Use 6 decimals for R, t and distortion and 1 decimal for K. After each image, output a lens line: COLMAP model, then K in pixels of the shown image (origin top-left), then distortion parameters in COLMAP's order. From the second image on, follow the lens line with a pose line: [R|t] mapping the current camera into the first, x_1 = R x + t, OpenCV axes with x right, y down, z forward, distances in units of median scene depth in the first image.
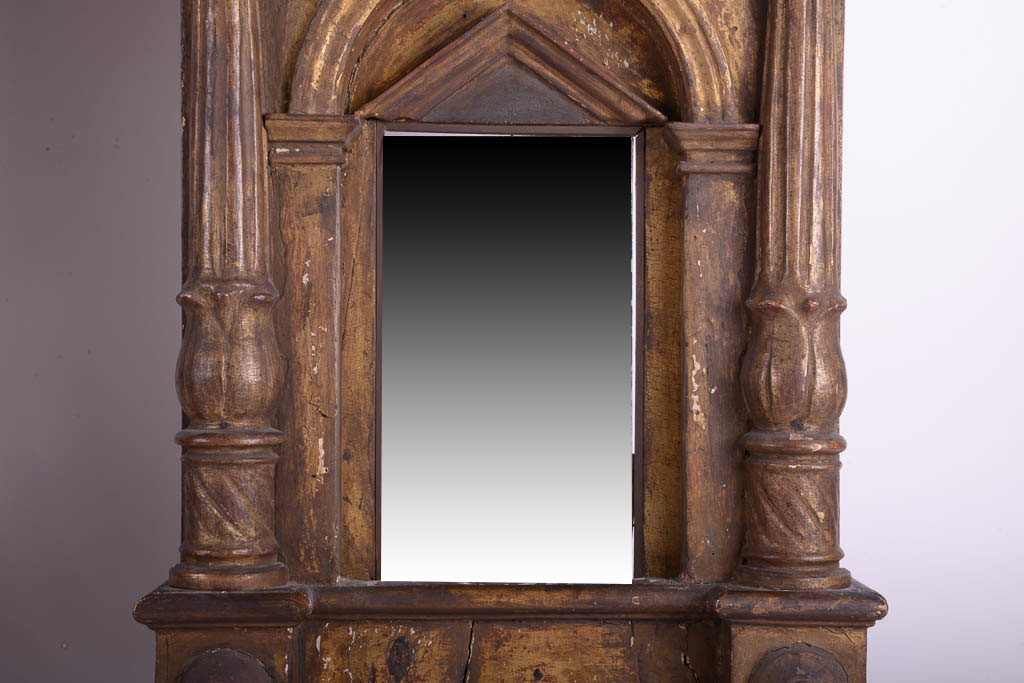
lens RADIAL K [[1726.5, 0, 512.0], [0, 1726.5, 341.5], [0, 0, 1]] dist [0.100730, 0.174728]
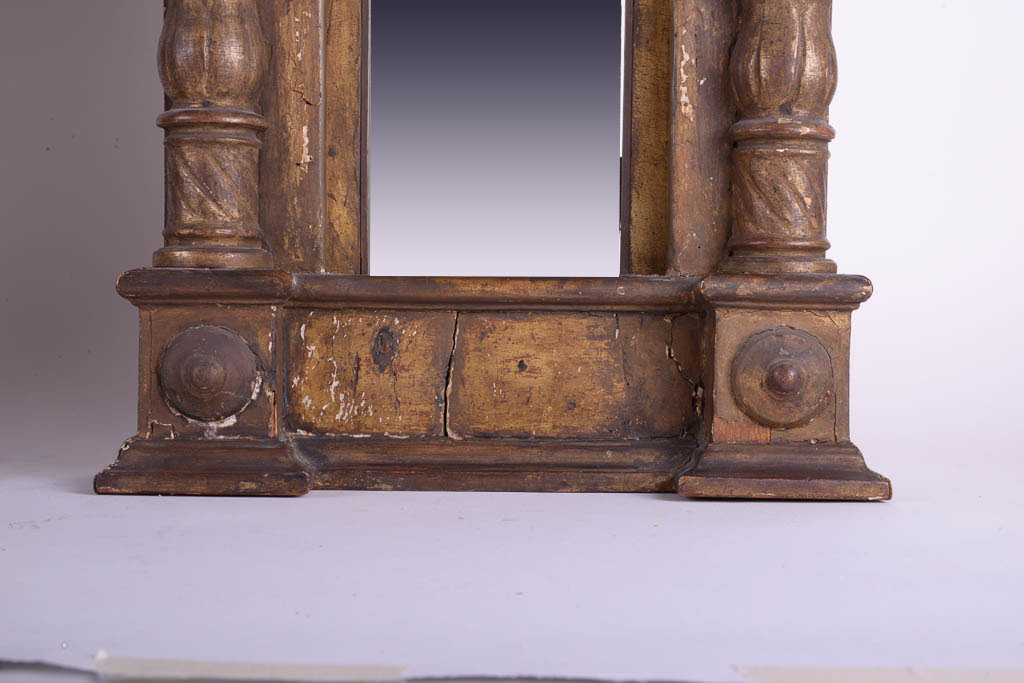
lens RADIAL K [[1726.5, 0, 512.0], [0, 1726.5, 341.5], [0, 0, 1]] dist [0.100730, 0.174728]
pose [[0.999969, 0.007857, -0.000562, 0.009543], [-0.007833, 0.999380, 0.034314, 0.144510], [0.000831, -0.034308, 0.999411, 0.004611]]
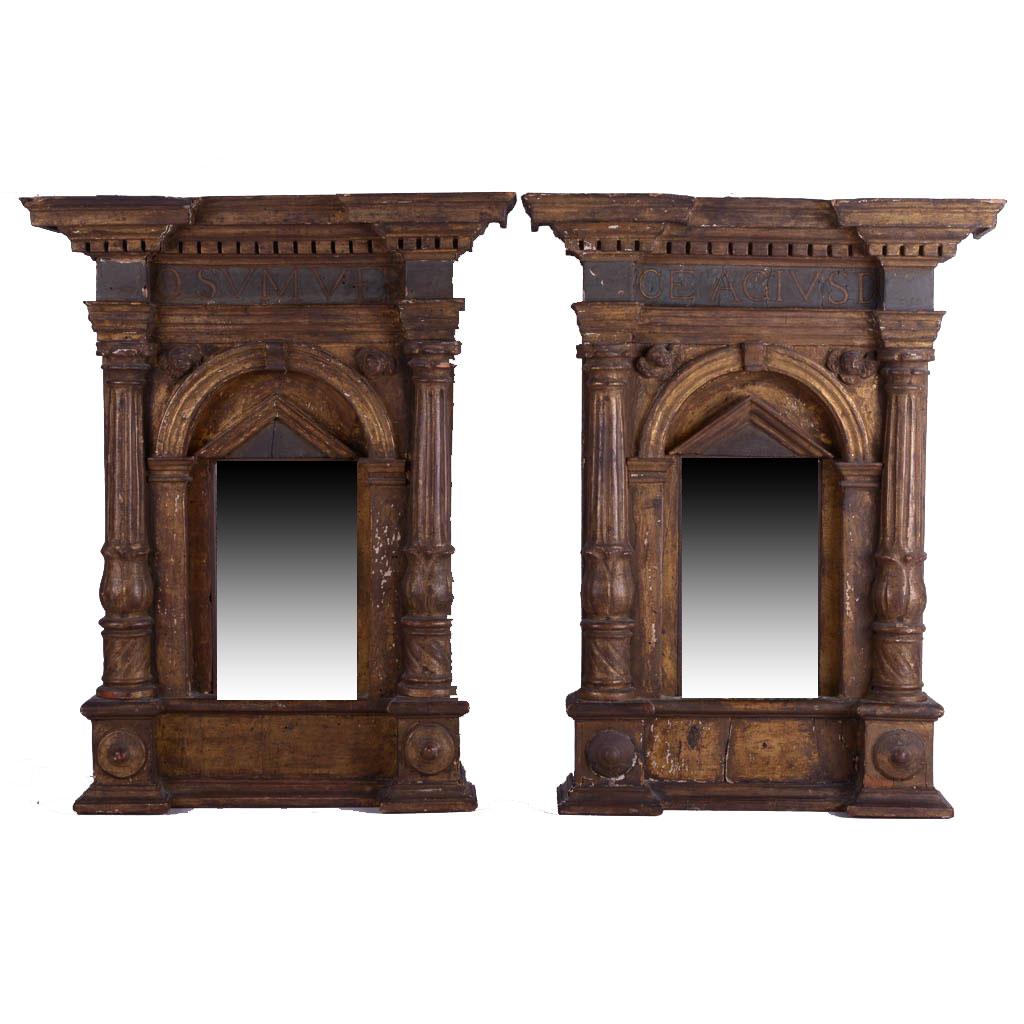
lens RADIAL K [[2188.0, 0, 511.2], [0, 2188.0, 515.5], [0, 0, 1]] dist [0.013519, 0.740215]
pose [[0.999428, 0.003050, -0.033676, -0.187872], [-0.001108, 0.998343, 0.057529, -0.206346], [0.033796, -0.057459, 0.997776, -1.447755]]
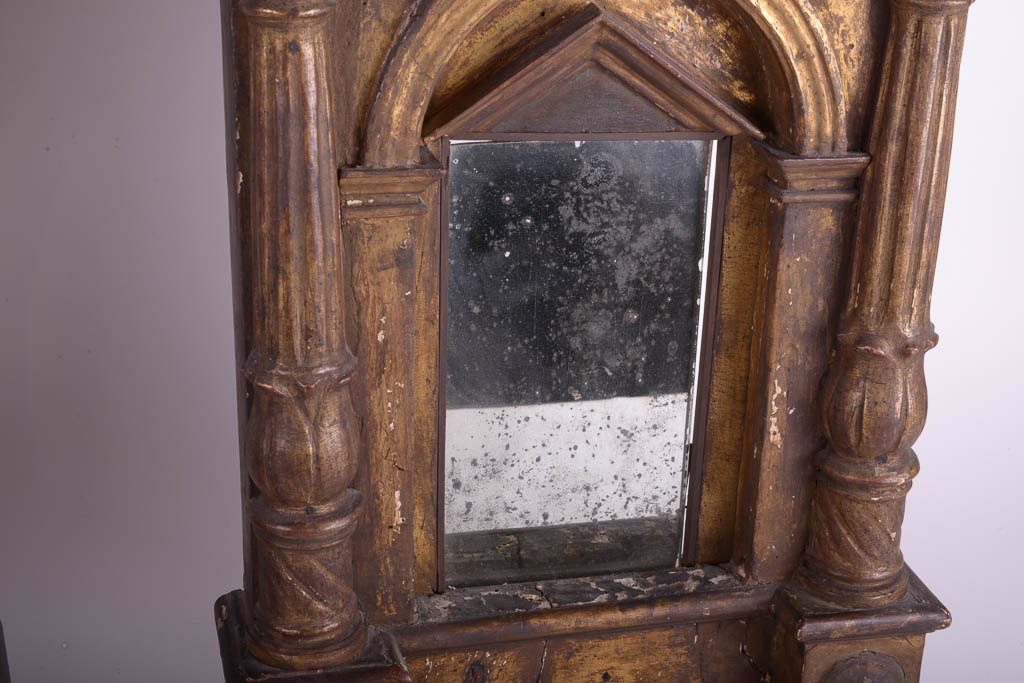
lens RADIAL K [[1726.5, 0, 512.0], [0, 1726.5, 341.5], [0, 0, 1]] dist [0.100730, 0.174728]
pose [[0.974869, -0.063062, 0.213665, -0.246191], [-0.026764, 0.918999, 0.393350, -0.391723], [-0.221163, -0.389184, 0.894216, 0.175555]]
